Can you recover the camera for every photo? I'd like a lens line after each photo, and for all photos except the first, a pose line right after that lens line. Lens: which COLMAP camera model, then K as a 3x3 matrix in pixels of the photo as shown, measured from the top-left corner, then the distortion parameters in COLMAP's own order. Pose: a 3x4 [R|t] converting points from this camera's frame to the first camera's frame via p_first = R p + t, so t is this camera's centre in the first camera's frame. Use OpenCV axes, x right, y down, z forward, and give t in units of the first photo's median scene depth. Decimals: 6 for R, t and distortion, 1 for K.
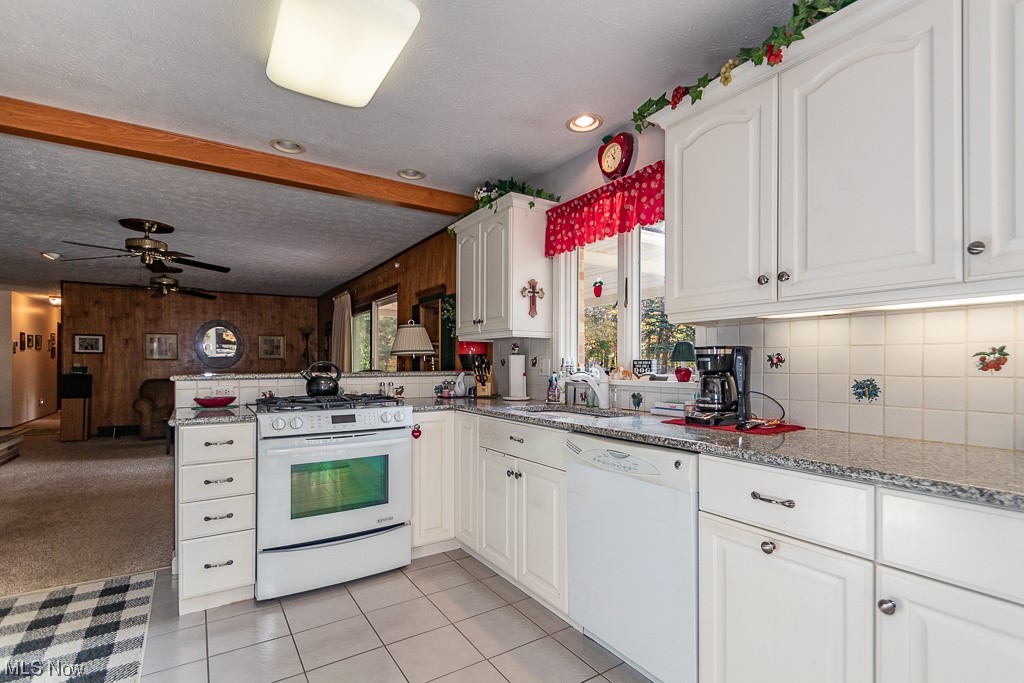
lens RADIAL K [[475.1, 0, 511.4], [0, 475.1, 363.3], [0, 0, 1]] dist [0.008828, -0.005379]
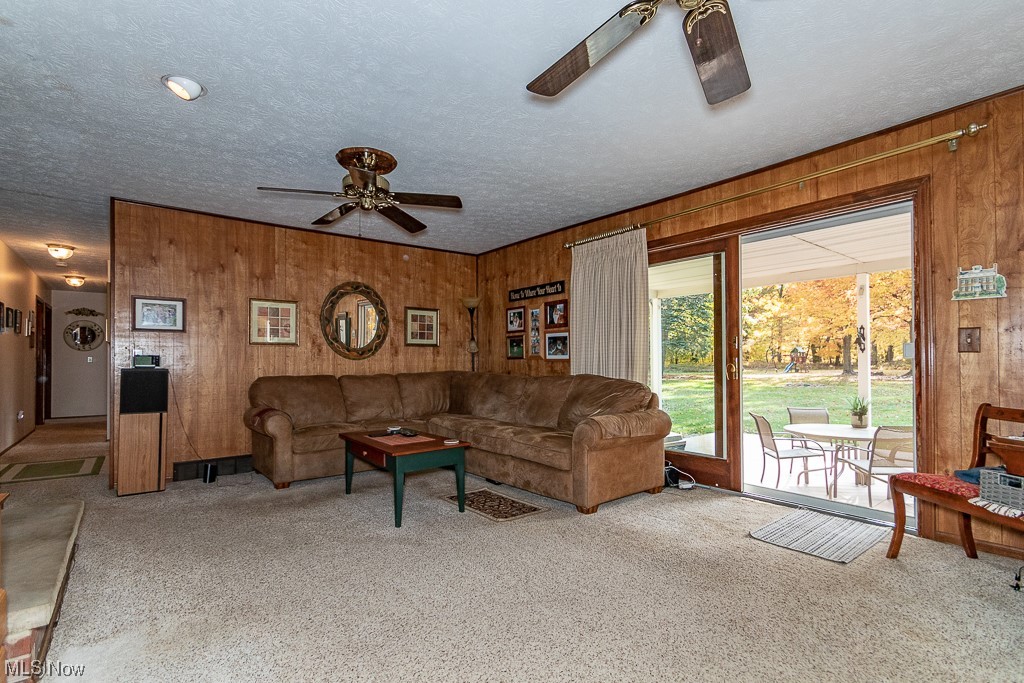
lens RADIAL K [[475.1, 0, 511.8], [0, 475.1, 356.3], [0, 0, 1]] dist [0.008828, -0.005379]
pose [[0.995495, -0.005208, 0.094676, -0.523257], [0.006411, 0.999902, -0.012415, 0.017527], [-0.094602, 0.012966, 0.995431, 0.402833]]
